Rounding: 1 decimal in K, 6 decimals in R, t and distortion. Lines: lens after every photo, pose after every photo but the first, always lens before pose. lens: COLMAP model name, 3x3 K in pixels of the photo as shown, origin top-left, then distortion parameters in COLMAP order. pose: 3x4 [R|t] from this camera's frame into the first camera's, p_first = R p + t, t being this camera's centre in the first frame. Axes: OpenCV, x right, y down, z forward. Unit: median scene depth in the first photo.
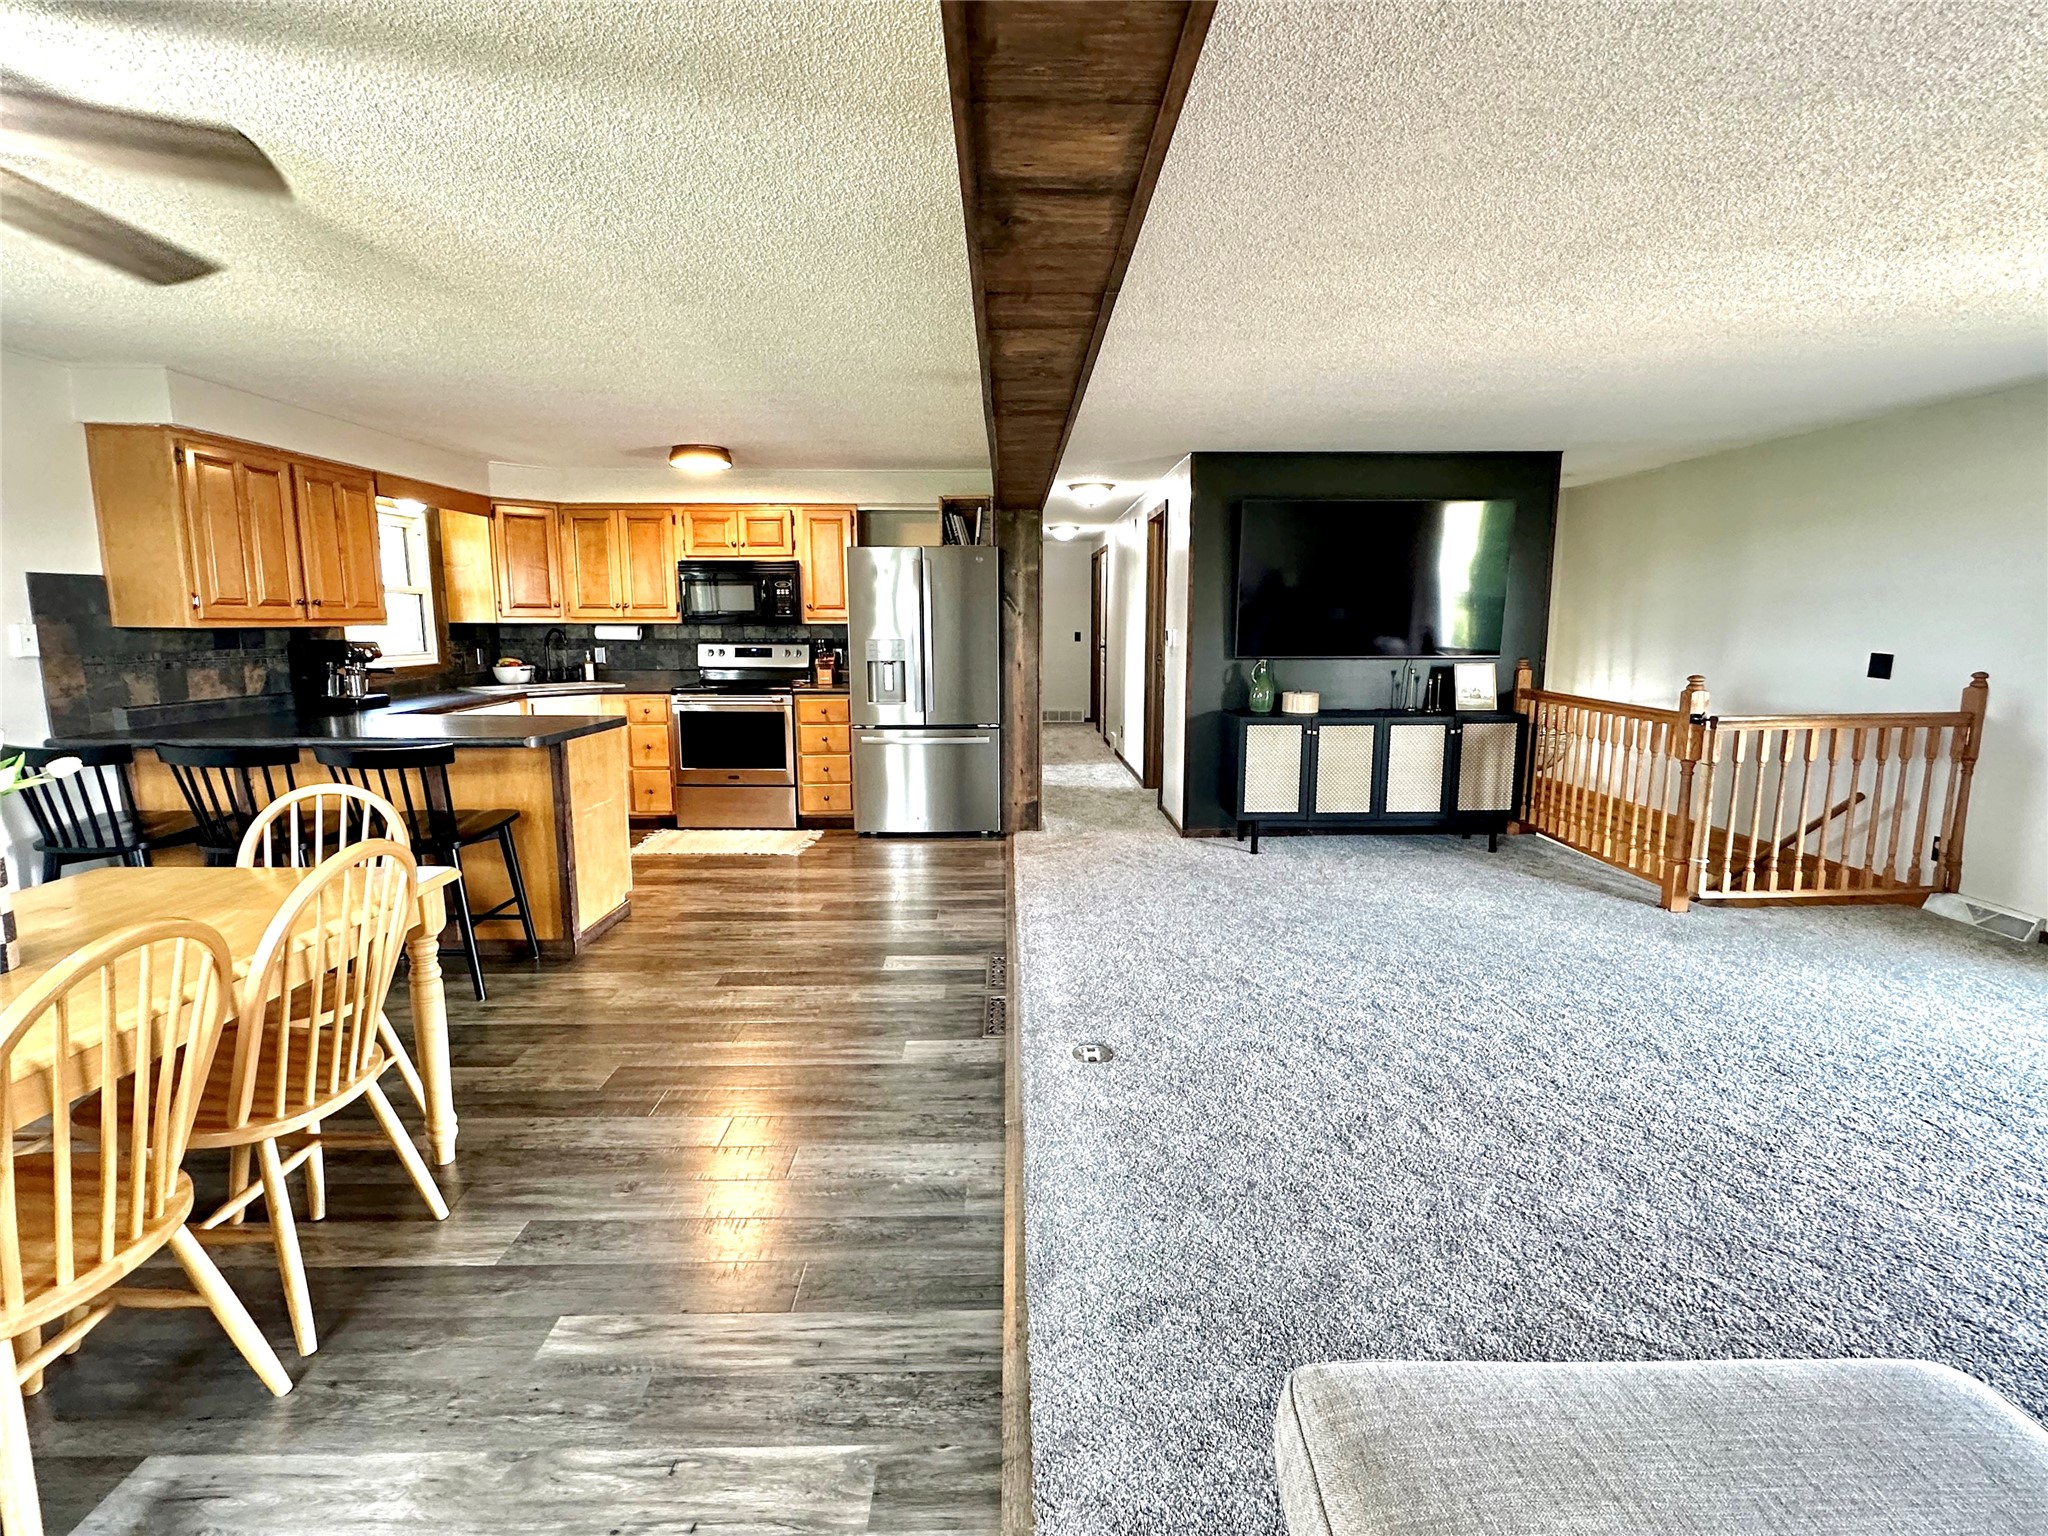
lens RADIAL K [[971.9, 0, 1025.4], [0, 971.9, 768.3], [0, 0, 1]] dist [-0.000116, -0.000190]
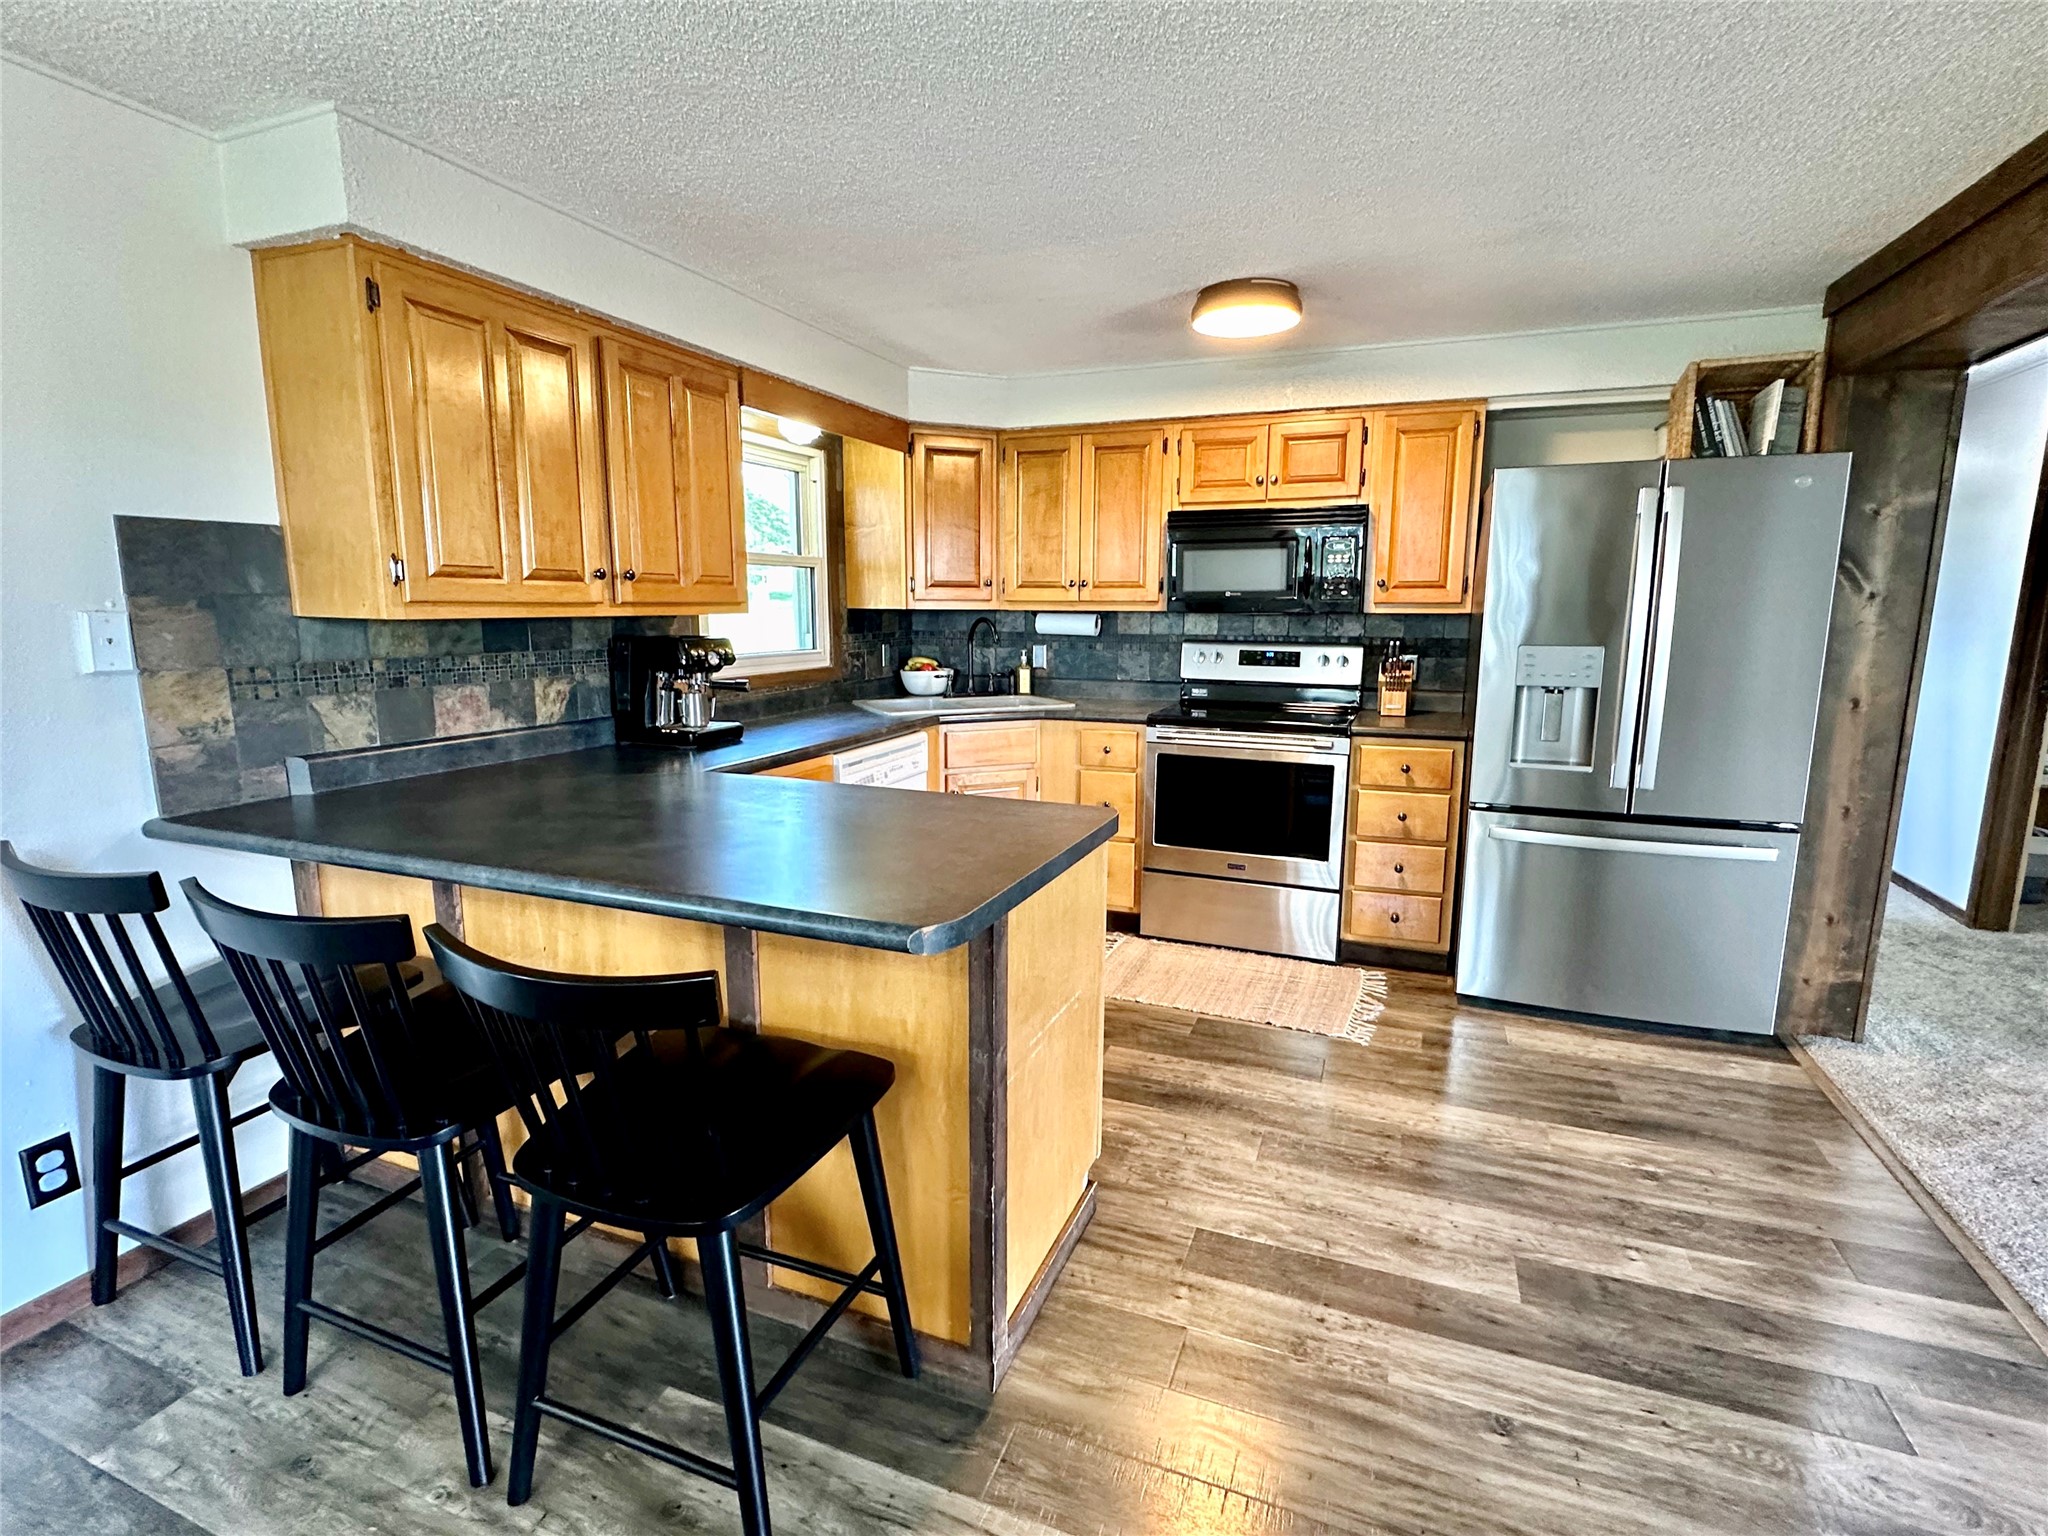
lens RADIAL K [[971.9, 0, 1024.4], [0, 971.9, 762.3], [0, 0, 1]] dist [-0.000116, -0.000190]
pose [[0.922580, 0.066299, -0.380066, -0.200516], [-0.062258, 0.997797, 0.022930, -0.062607], [0.380749, 0.002508, 0.924675, 0.398821]]
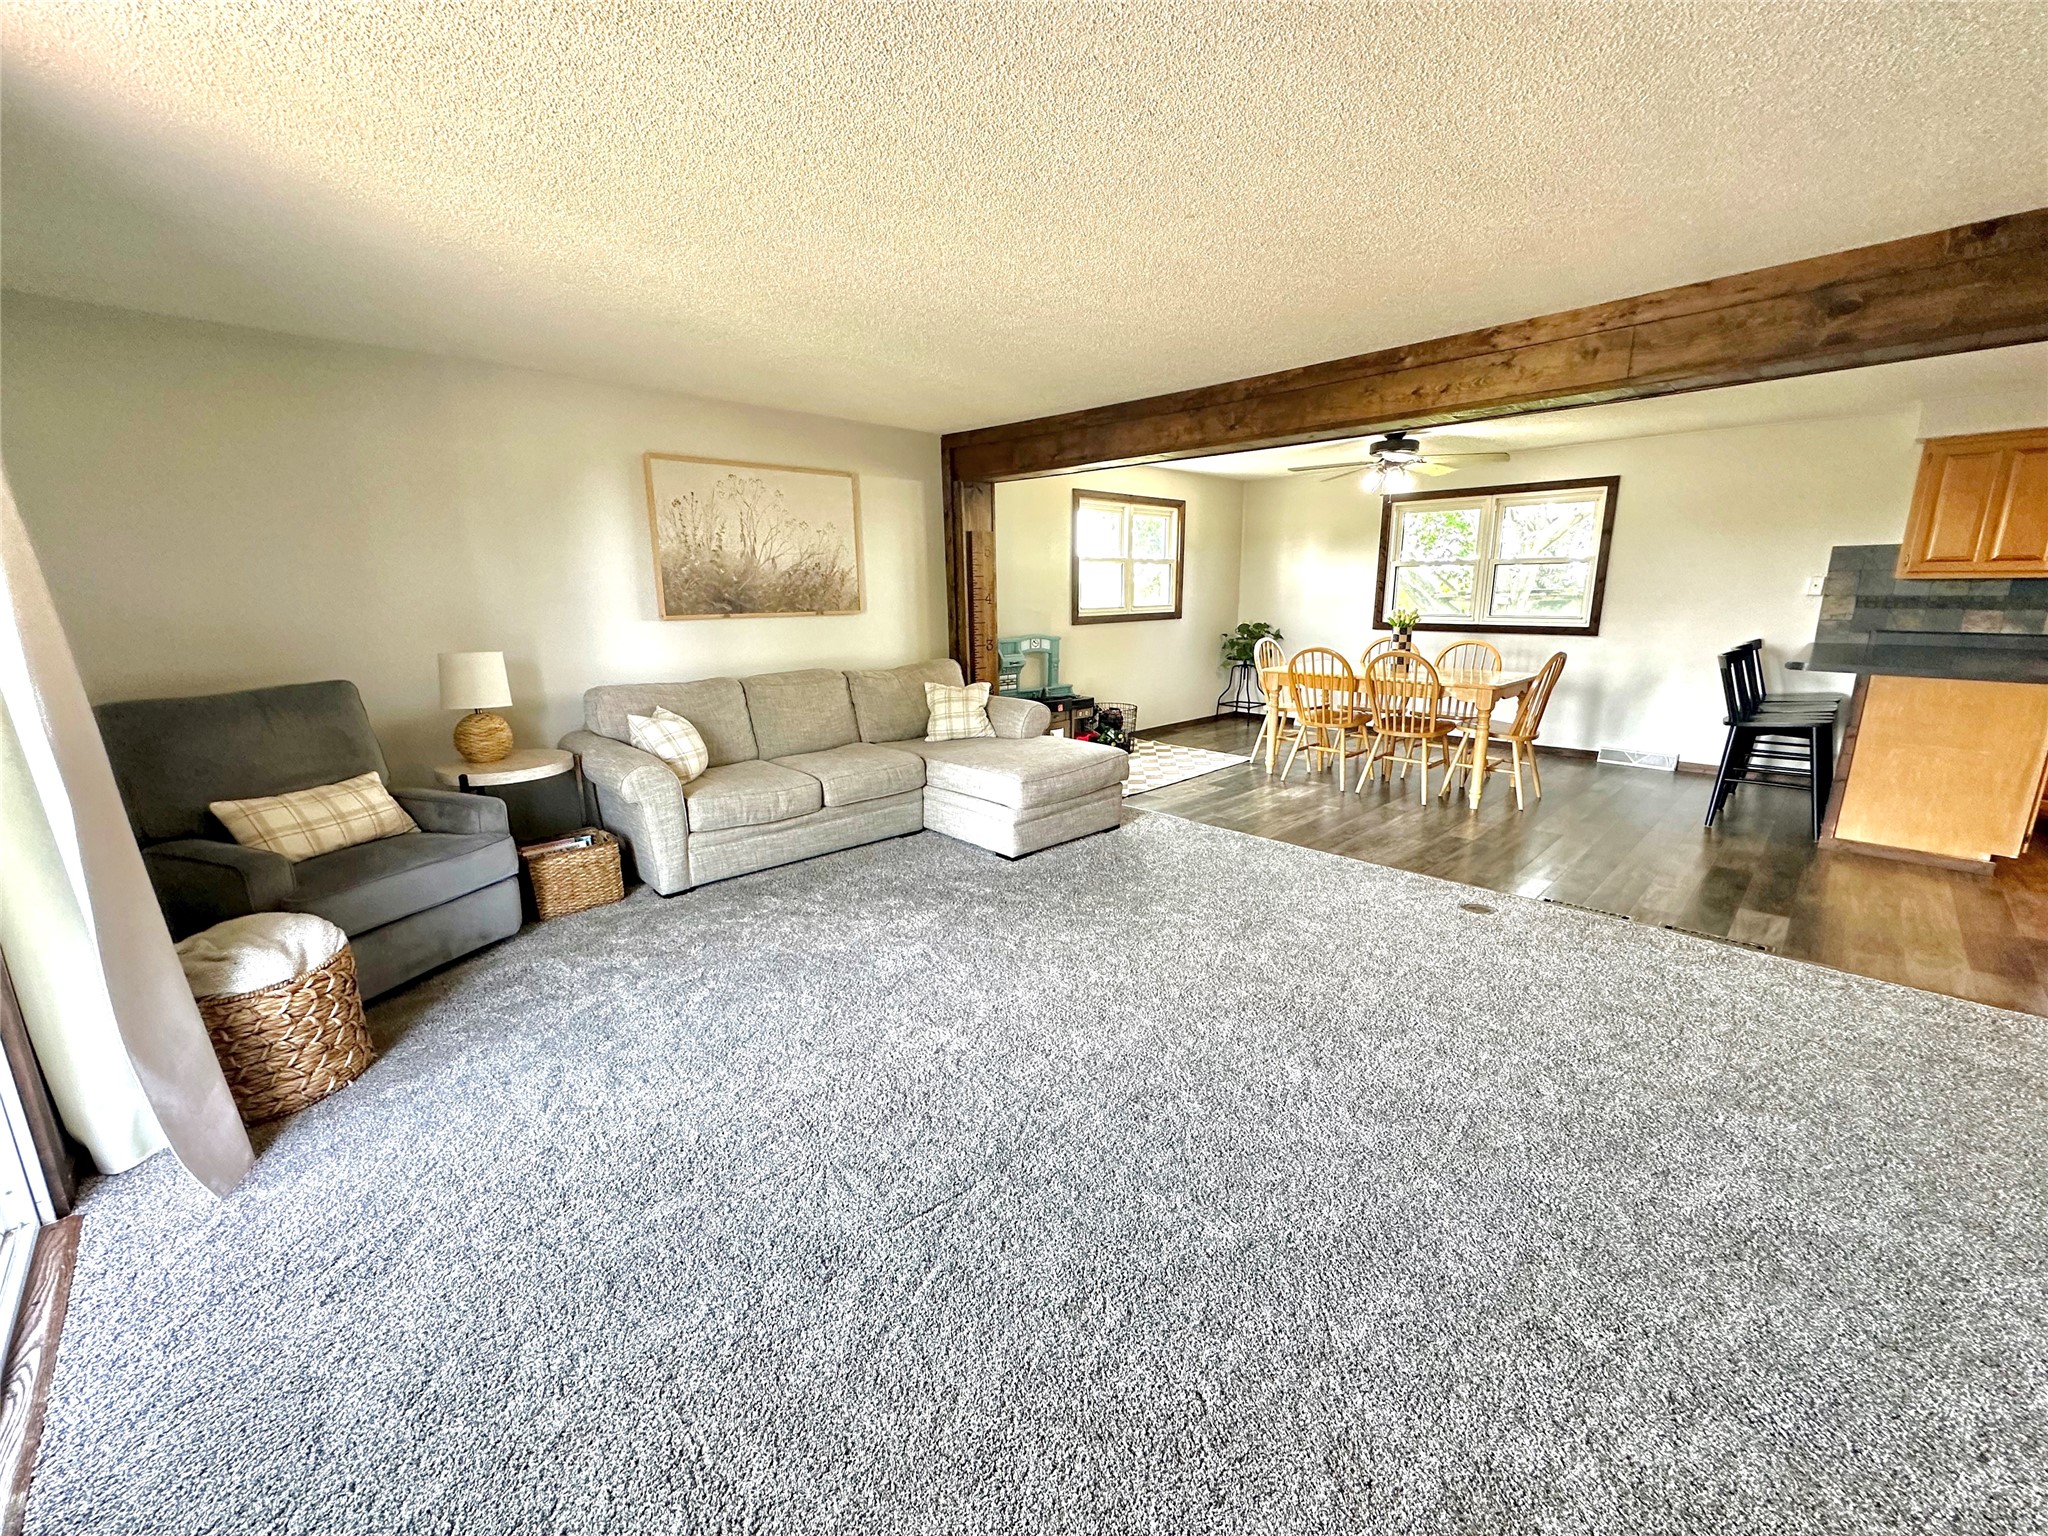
lens RADIAL K [[824.7, 0, 1030.4], [0, 824.7, 765.5], [0, 0, 1]] dist [-0.003024, -0.000322]
pose [[-0.720906, 0.159135, -0.674515, 0.621737], [-0.095153, 0.941334, 0.323783, -0.098342], [0.686469, 0.297599, -0.663472, 0.634717]]
